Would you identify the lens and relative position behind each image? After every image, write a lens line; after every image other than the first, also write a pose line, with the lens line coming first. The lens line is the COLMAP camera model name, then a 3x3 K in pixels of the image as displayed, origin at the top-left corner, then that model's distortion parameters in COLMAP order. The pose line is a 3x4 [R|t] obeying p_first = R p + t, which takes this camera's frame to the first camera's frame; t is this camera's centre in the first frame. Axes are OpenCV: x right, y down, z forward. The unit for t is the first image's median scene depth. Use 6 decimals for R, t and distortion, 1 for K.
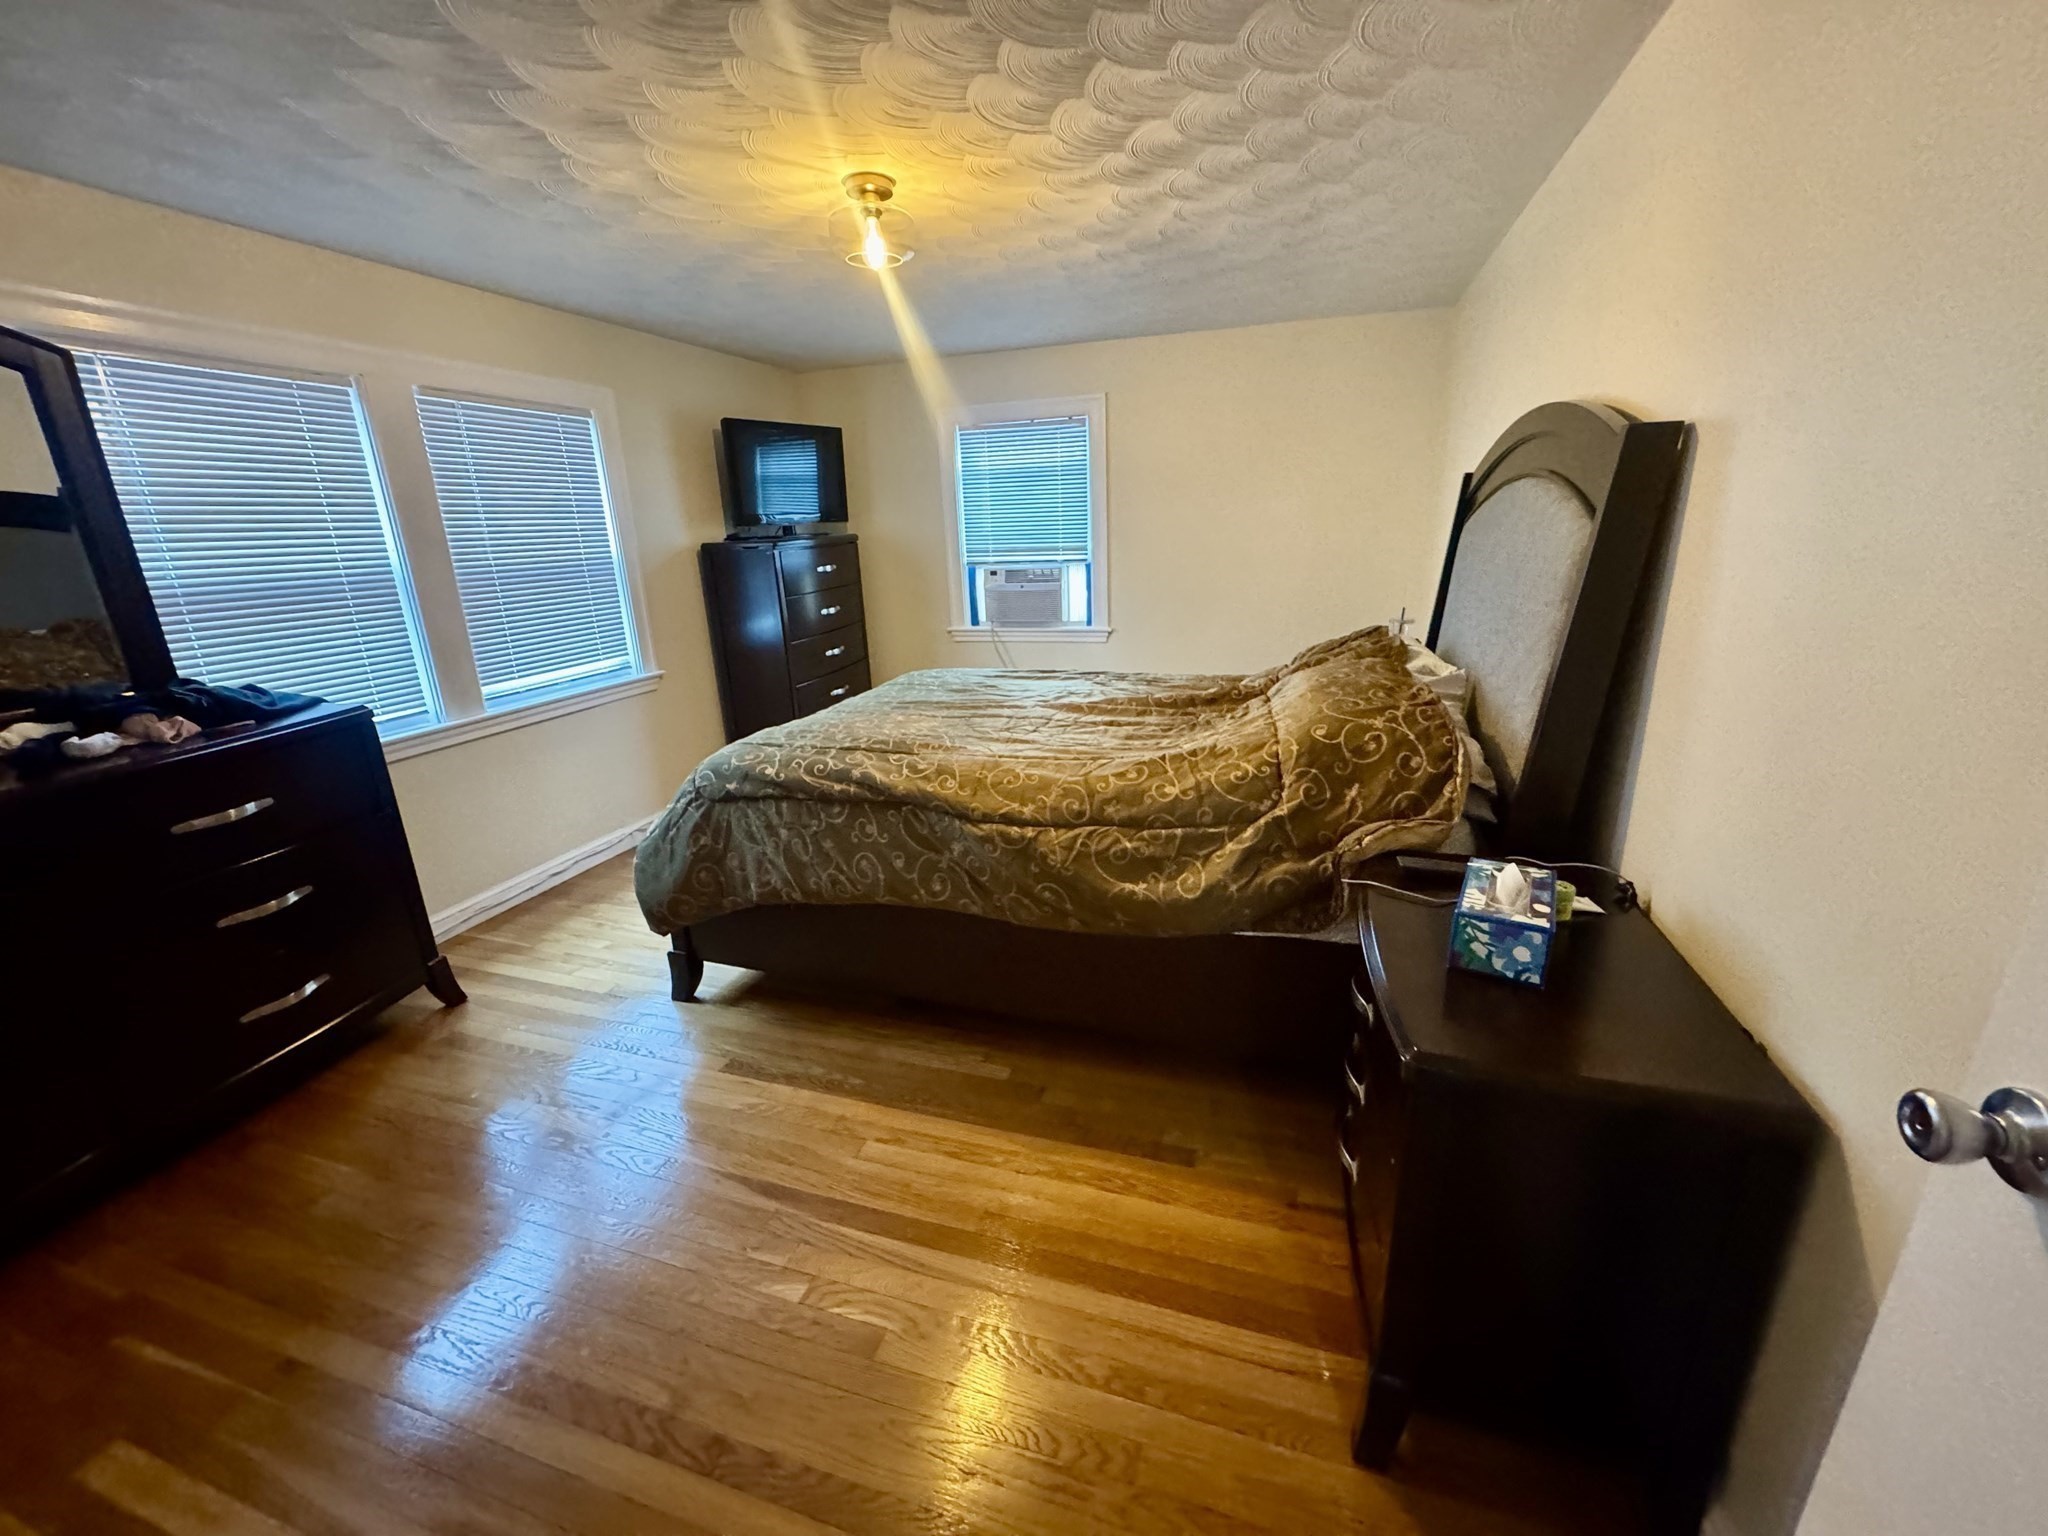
lens RADIAL K [[809.5, 0, 1029.3], [0, 809.5, 767.6], [0, 0, 1]] dist [-0.001486, 0.000503]
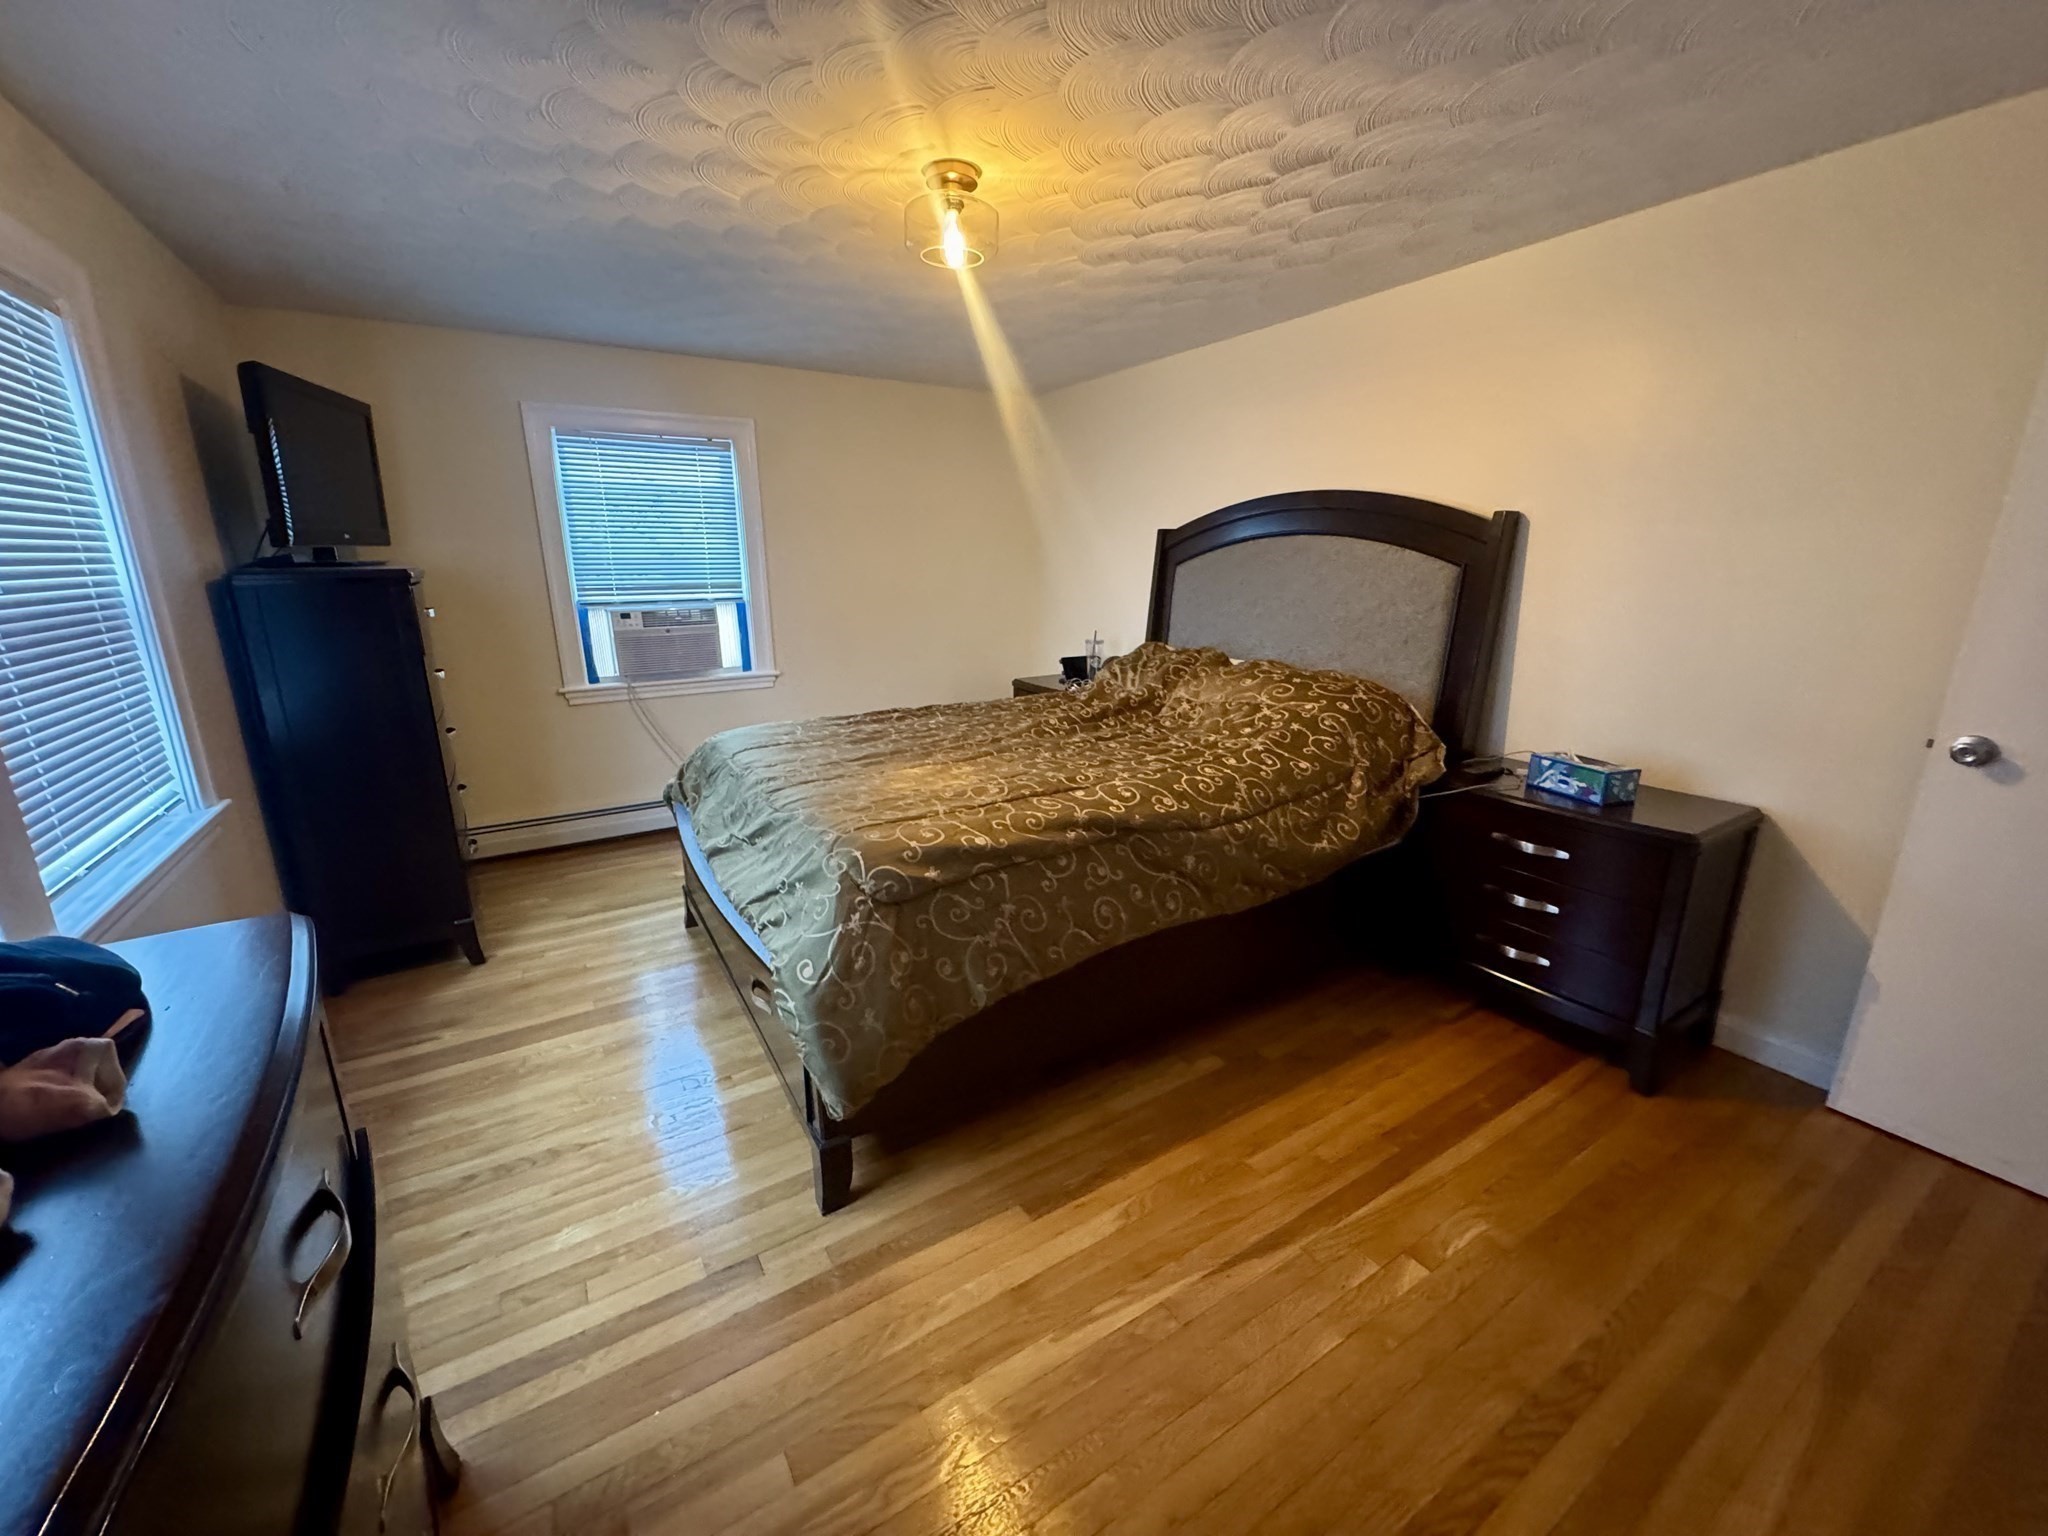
lens RADIAL K [[809.5, 0, 1022.4], [0, 809.5, 764.7], [0, 0, 1]] dist [-0.001486, 0.000503]
pose [[0.641074, -0.160461, 0.750518, -0.934021], [0.203712, 0.978399, 0.035177, -0.095071], [-0.739950, 0.130338, 0.659914, 0.433463]]
